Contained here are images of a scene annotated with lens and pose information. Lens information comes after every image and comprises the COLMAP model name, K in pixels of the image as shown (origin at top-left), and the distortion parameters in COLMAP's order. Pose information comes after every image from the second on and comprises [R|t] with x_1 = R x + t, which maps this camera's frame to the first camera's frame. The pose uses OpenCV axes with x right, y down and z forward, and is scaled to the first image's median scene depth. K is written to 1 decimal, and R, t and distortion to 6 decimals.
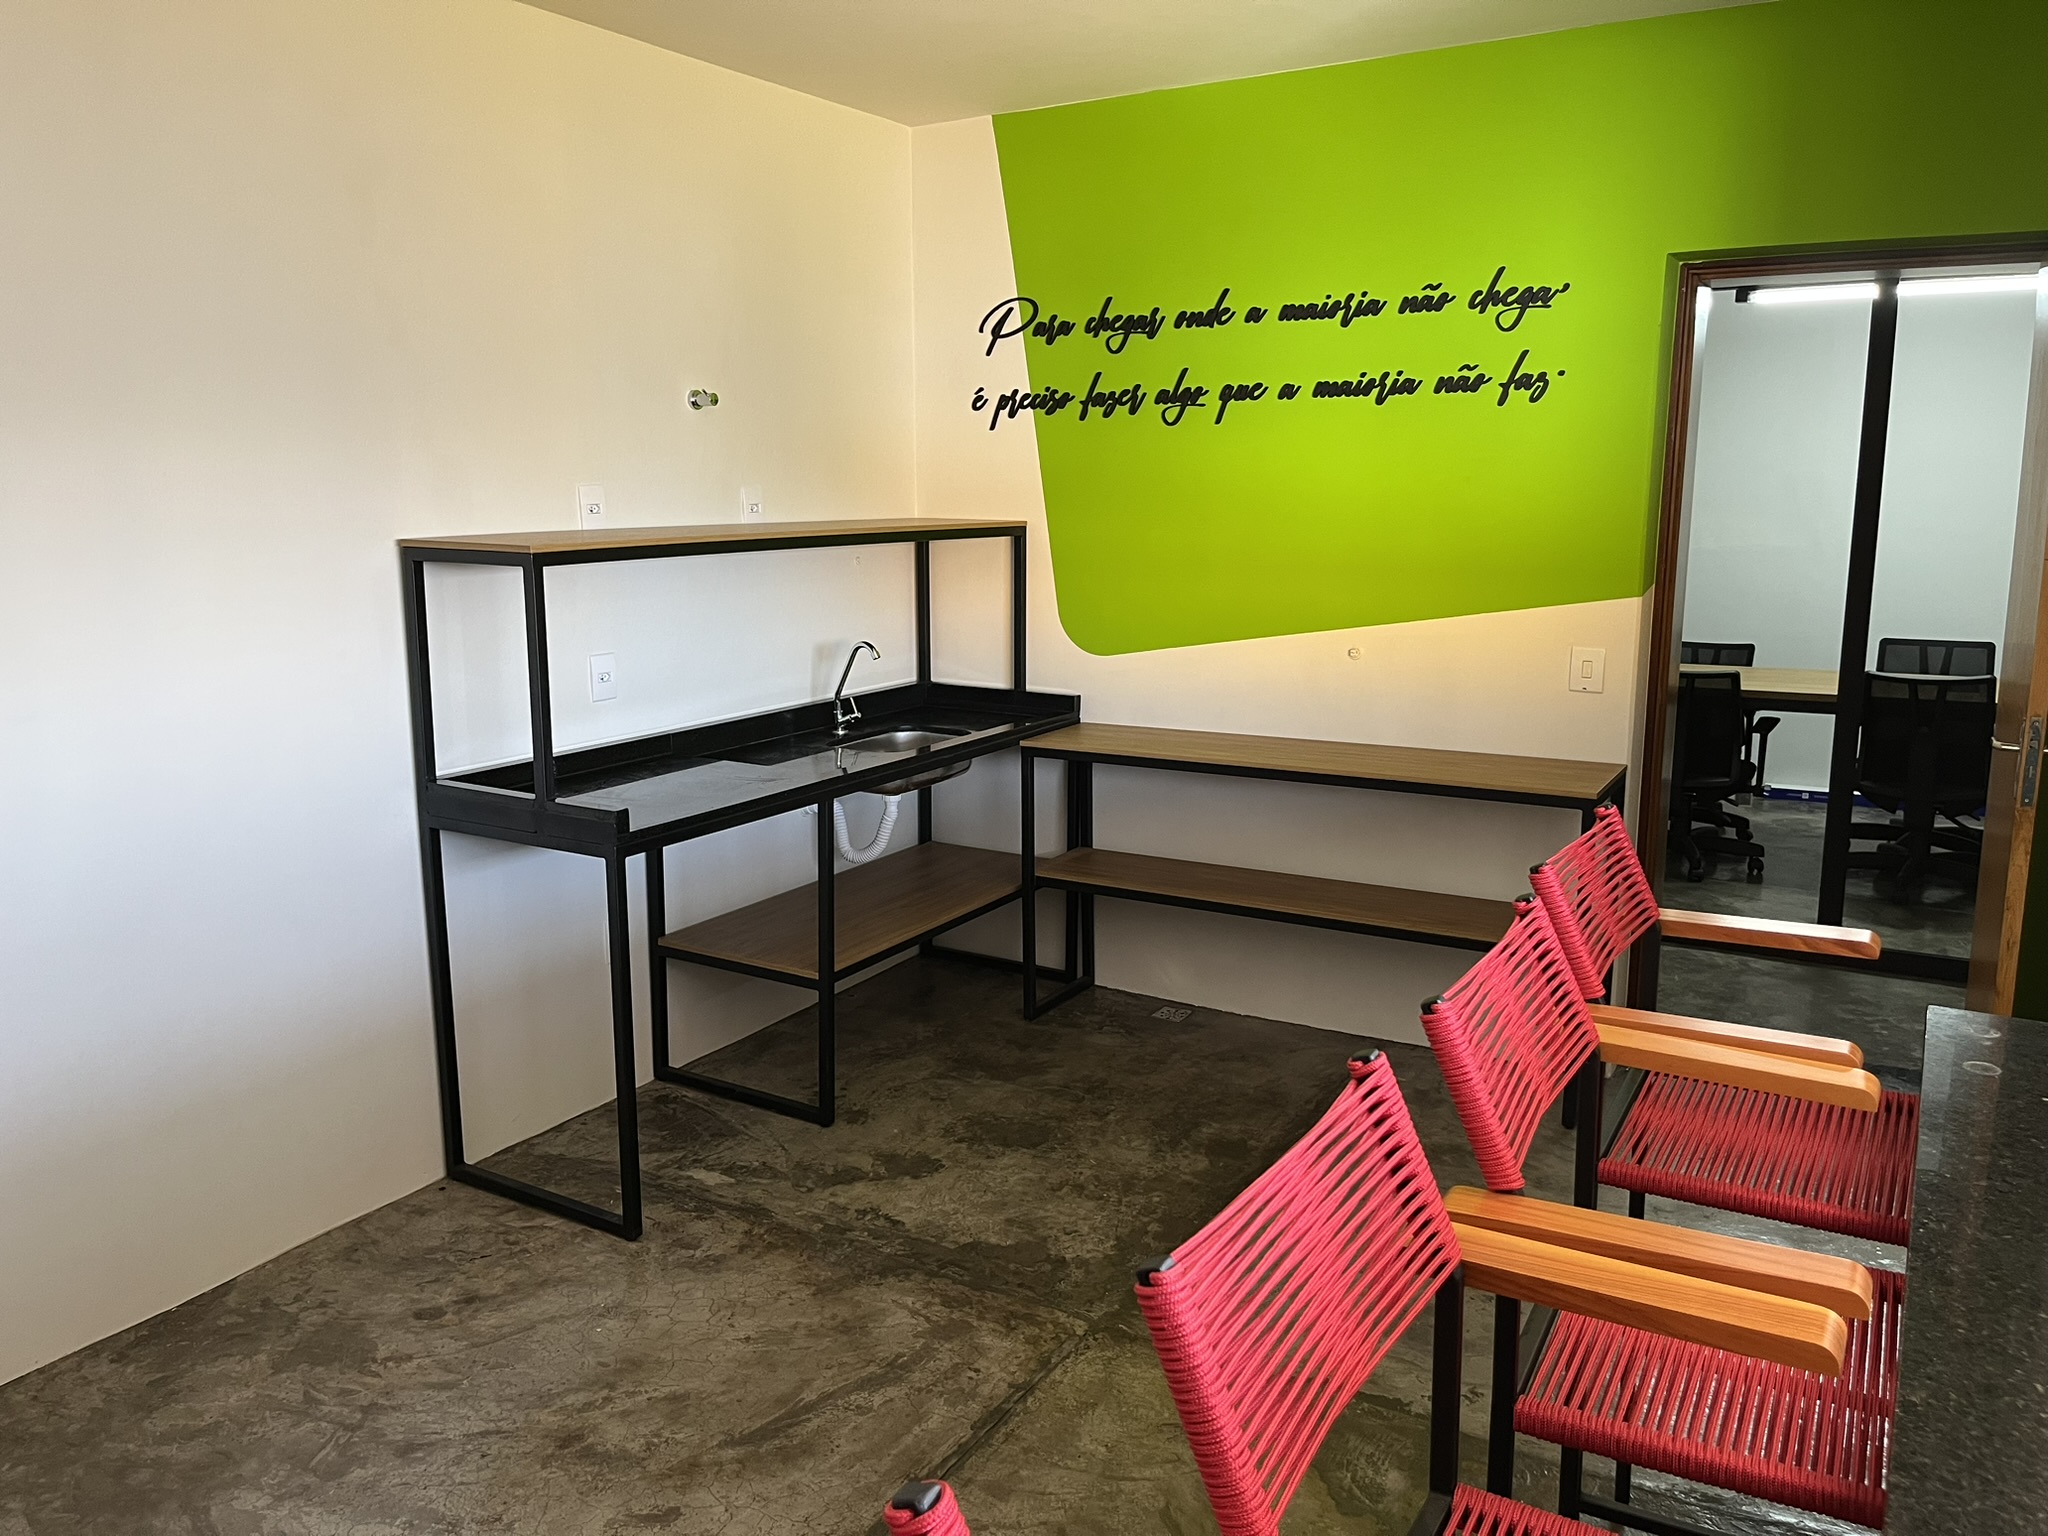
lens RADIAL K [[1547.9, 0, 1024.0], [0, 1547.9, 768.0], [0, 0, 1]] dist [0.097264, -0.133744]
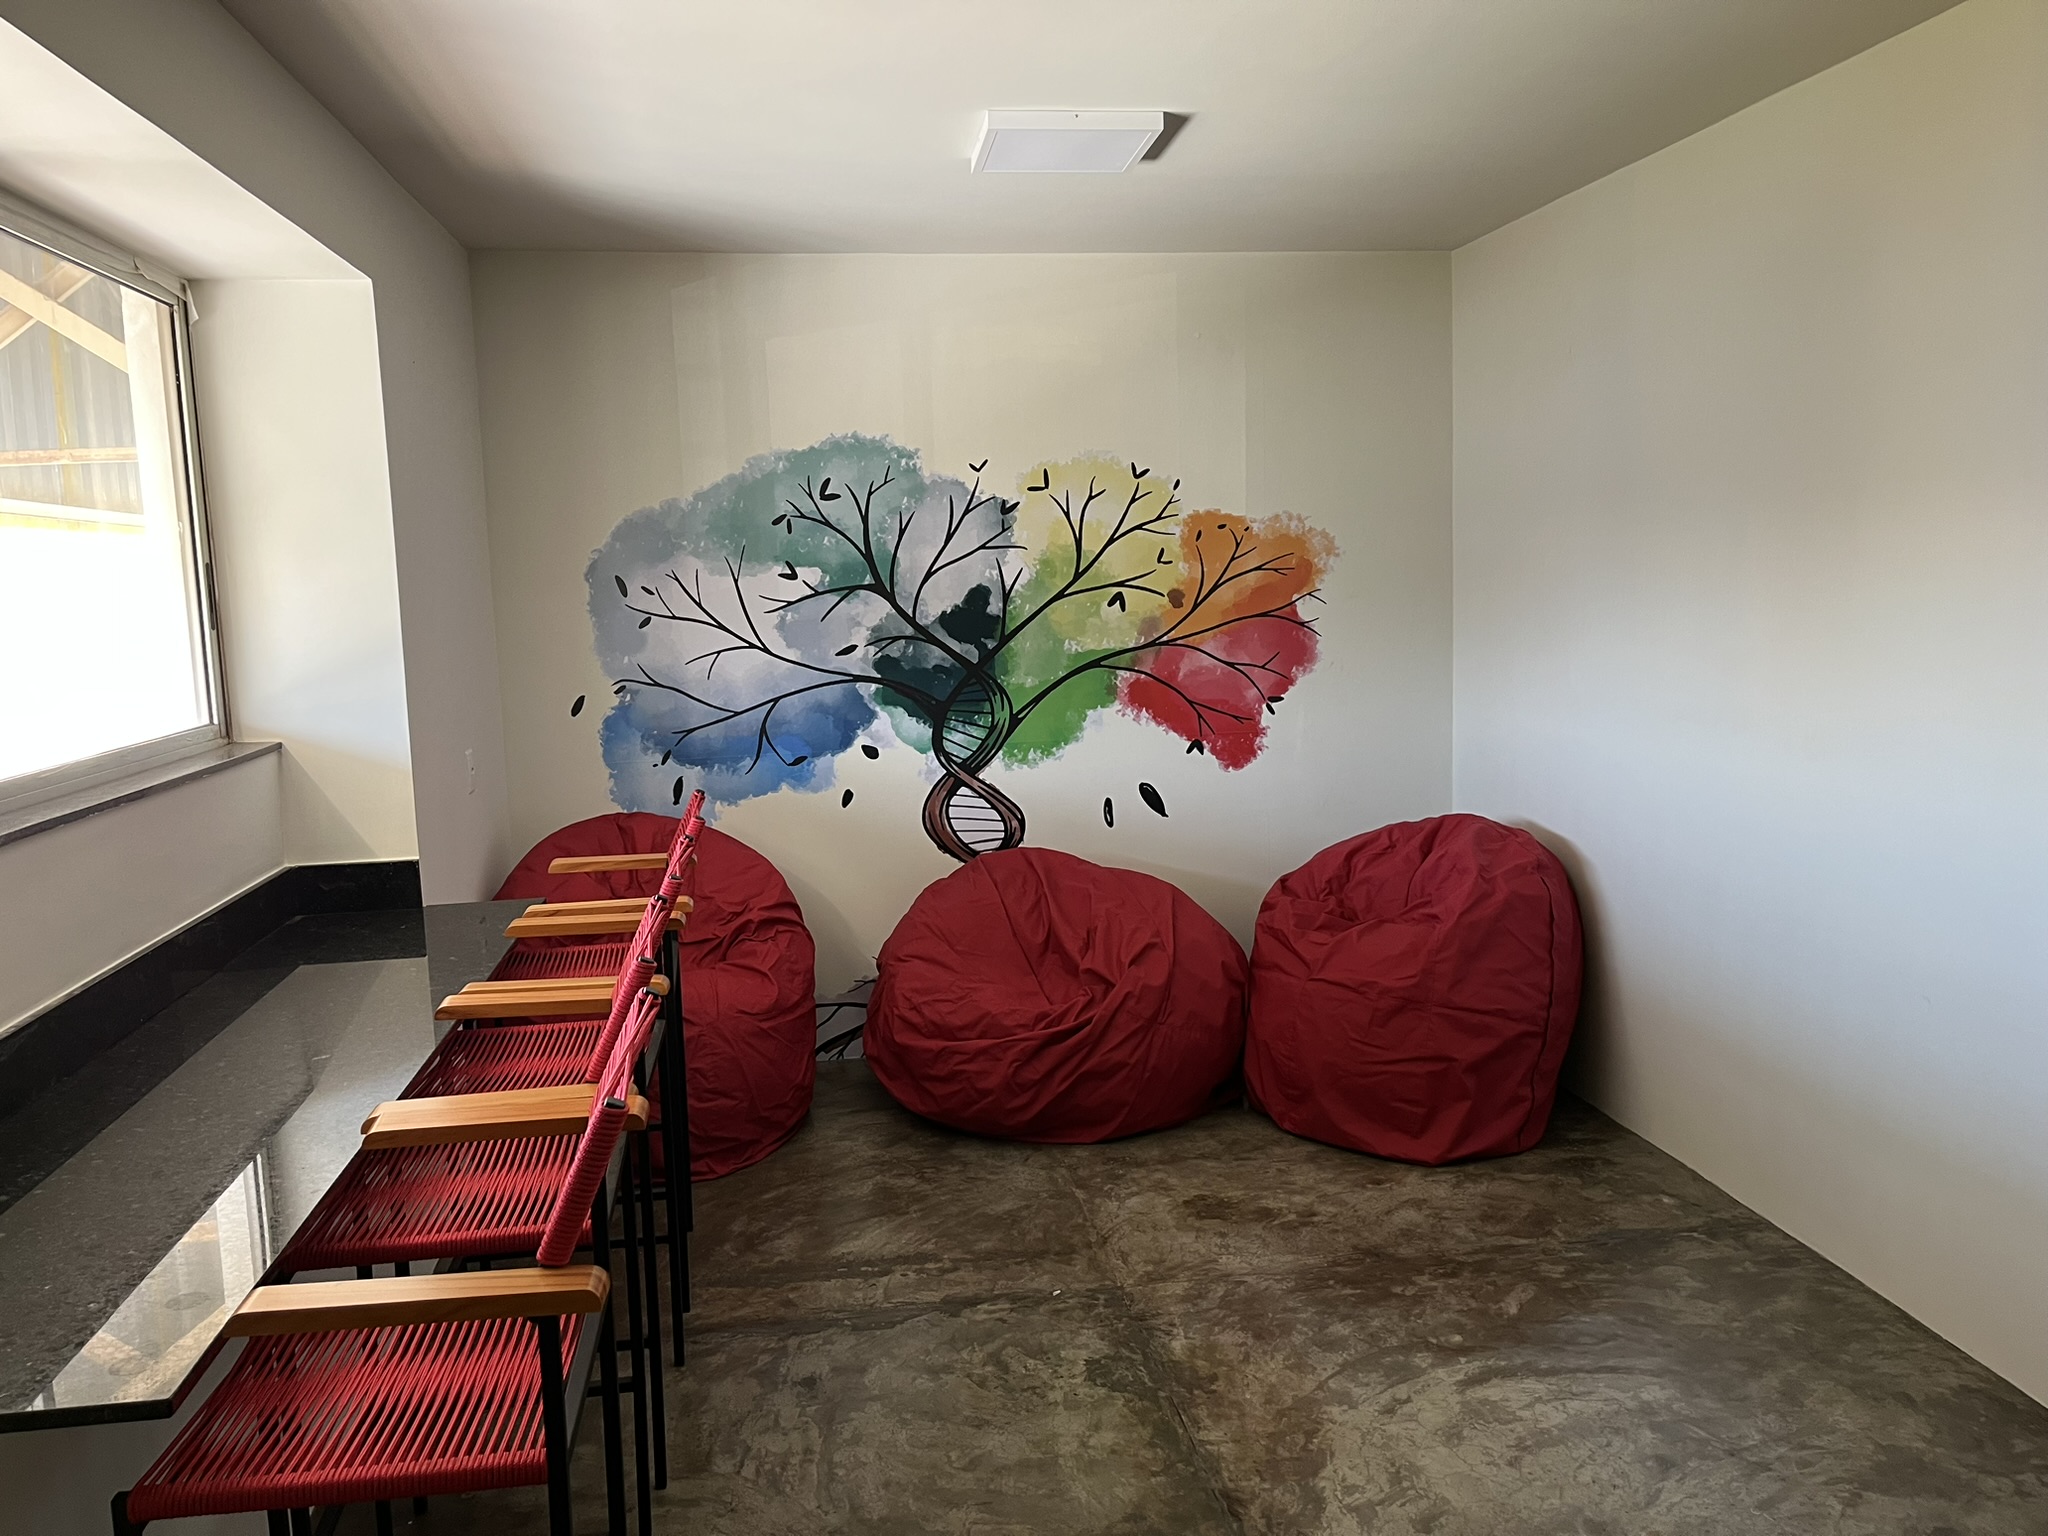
lens RADIAL K [[1547.9, 0, 1024.0], [0, 1547.9, 768.0], [0, 0, 1]] dist [0.097264, -0.133744]
pose [[-0.777631, 0.110553, -0.618925, 0.449069], [-0.079498, 0.959228, 0.271222, -0.221904], [0.623675, 0.260114, -0.737136, 1.110110]]
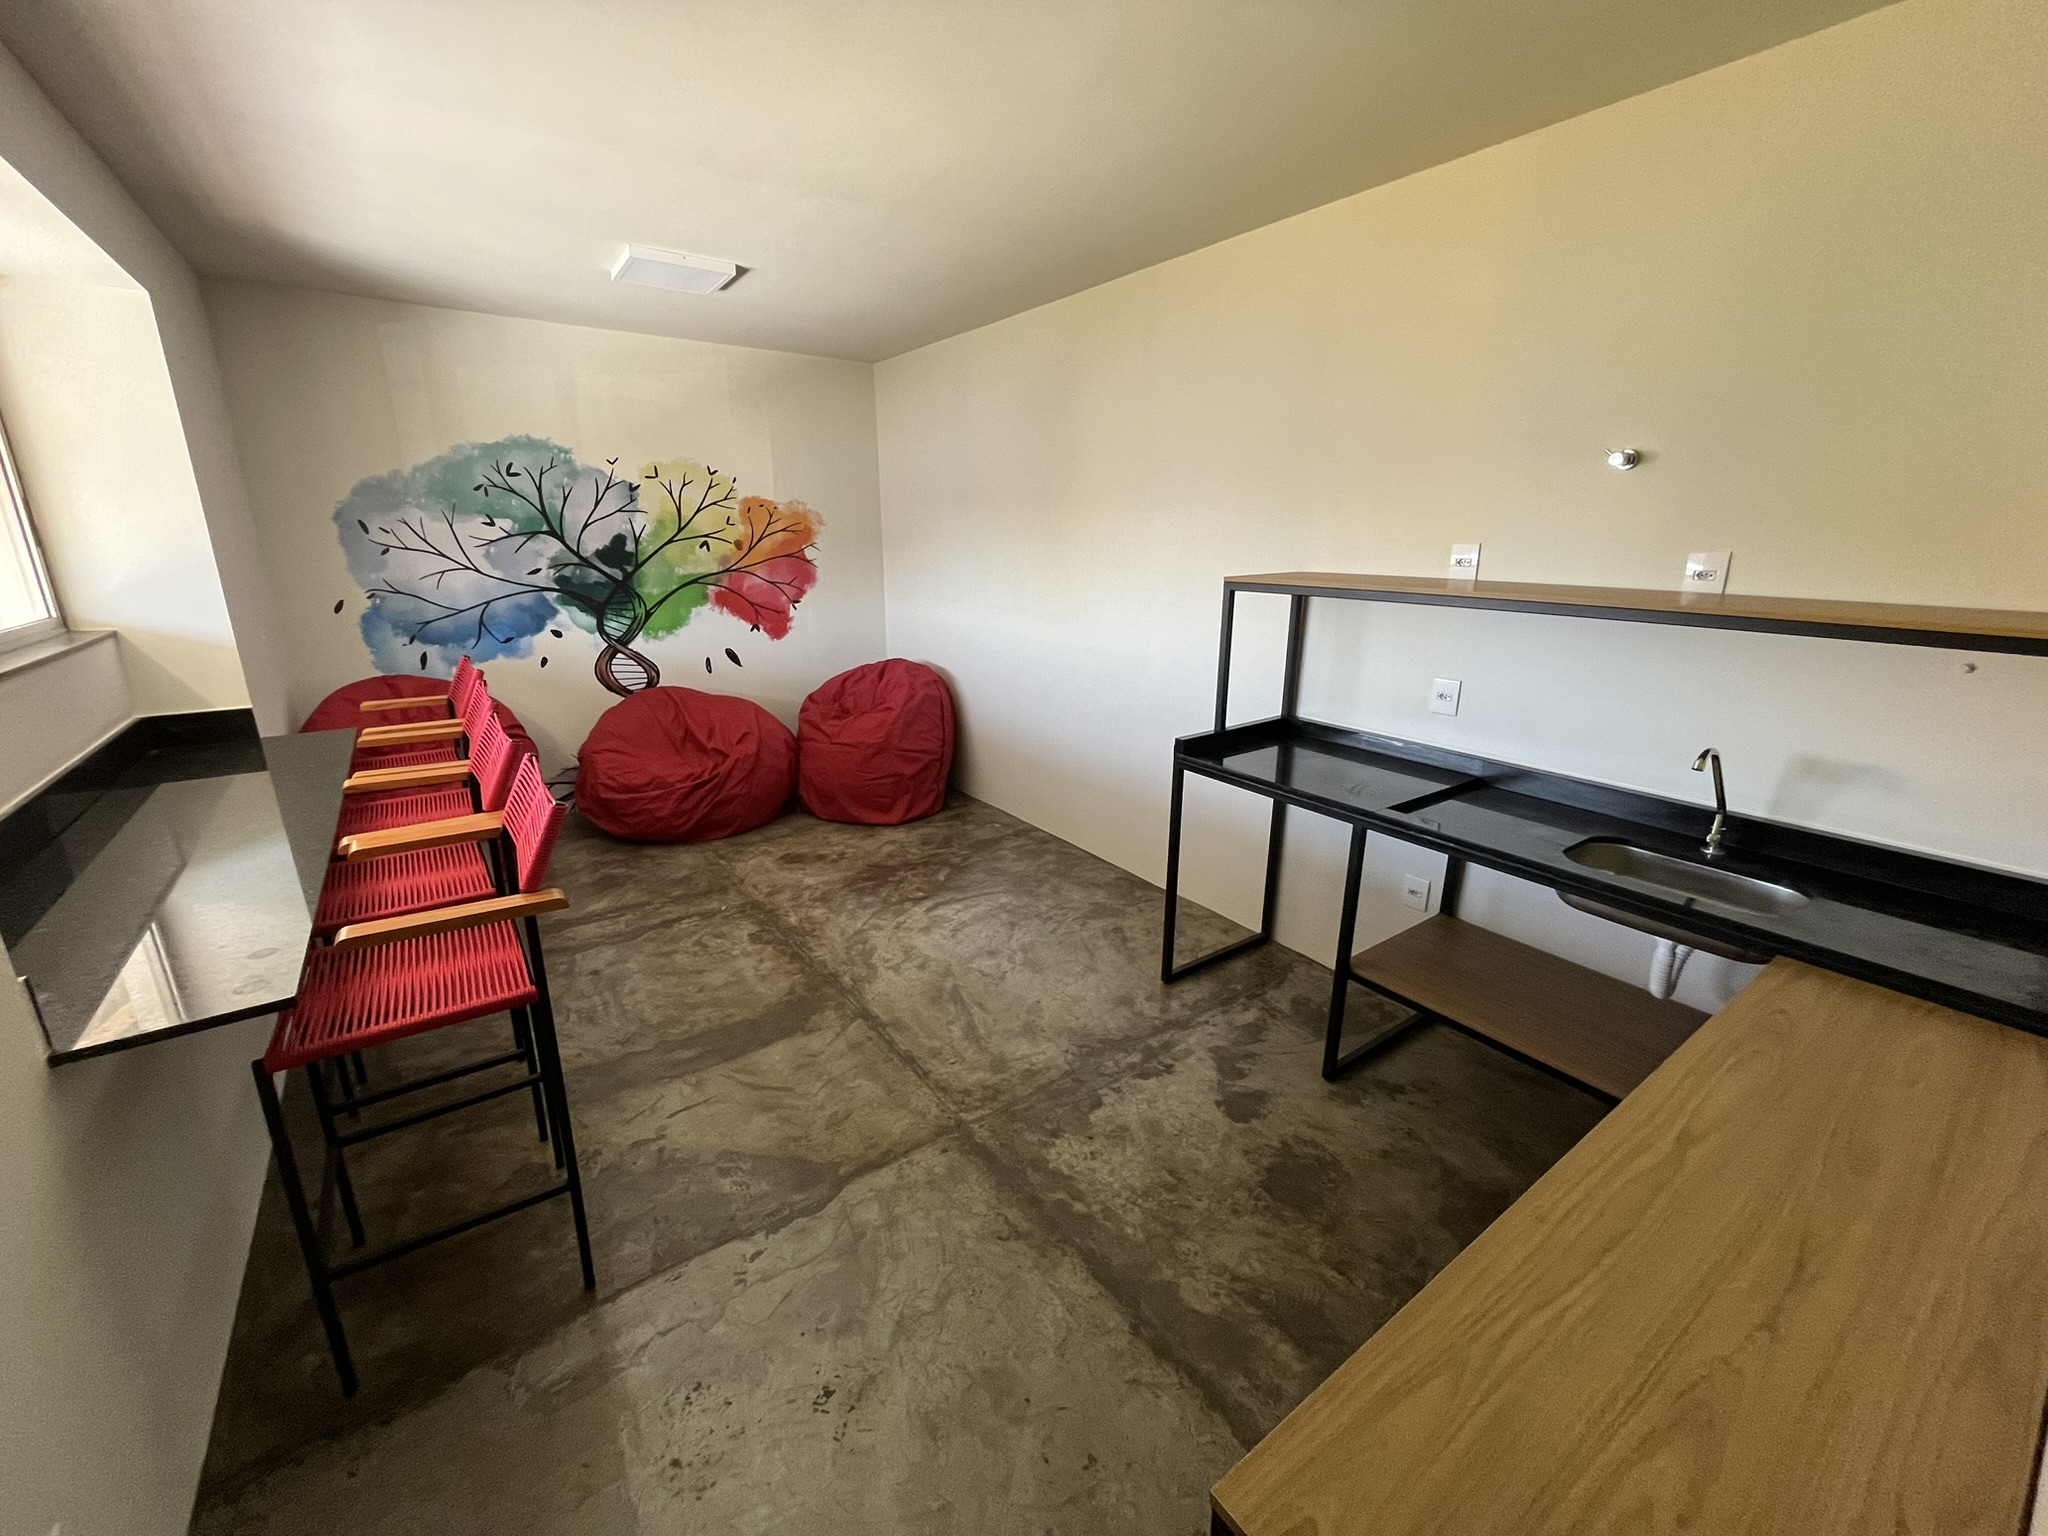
lens RADIAL K [[819.7, 0, 1020.9], [0, 819.7, 778.1], [0, 0, 1]] dist [-0.001157, -0.000361]
pose [[-0.405819, 0.268245, -0.873702, 0.559601], [-0.169570, 0.917263, 0.360381, -0.212607], [0.898085, 0.294403, -0.326756, 1.094927]]
